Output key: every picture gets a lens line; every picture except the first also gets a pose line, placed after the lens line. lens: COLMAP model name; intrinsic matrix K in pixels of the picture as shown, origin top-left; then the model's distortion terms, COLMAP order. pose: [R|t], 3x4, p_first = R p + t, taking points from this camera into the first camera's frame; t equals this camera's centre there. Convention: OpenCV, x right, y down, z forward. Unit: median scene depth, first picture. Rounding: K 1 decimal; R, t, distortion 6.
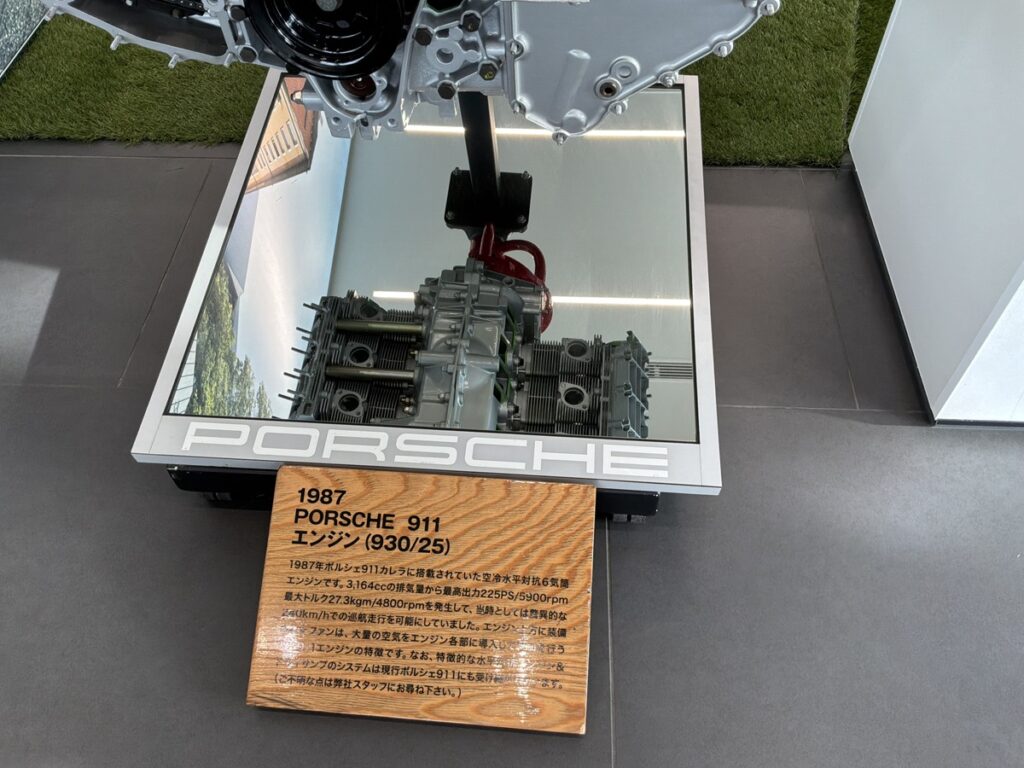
lens RADIAL K [[858.5, 0, 521.4], [0, 858.5, 381.6], [0, 0, 1]] dist [0.077137, -0.125196]
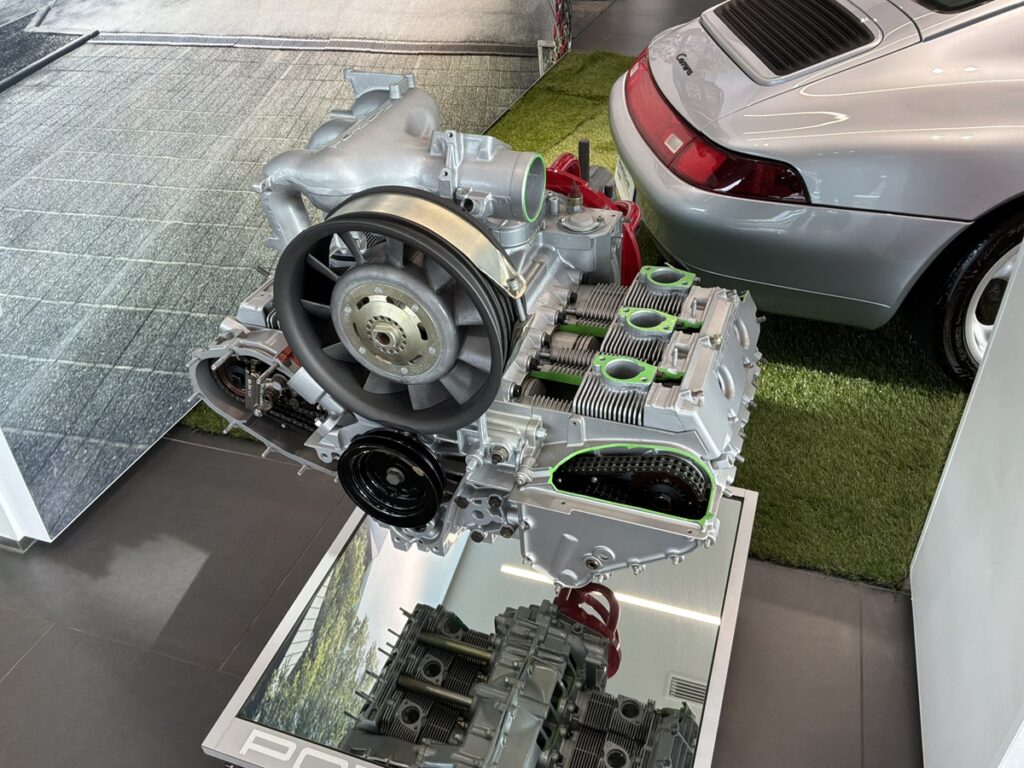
lens RADIAL K [[858.5, 0, 503.6], [0, 858.5, 384.5], [0, 0, 1]] dist [0.077137, -0.125196]
pose [[0.964245, 0.142791, -0.223255, 0.098120], [-0.202281, 0.940820, -0.271921, -0.094142], [0.171215, 0.307359, 0.936064, -0.136343]]
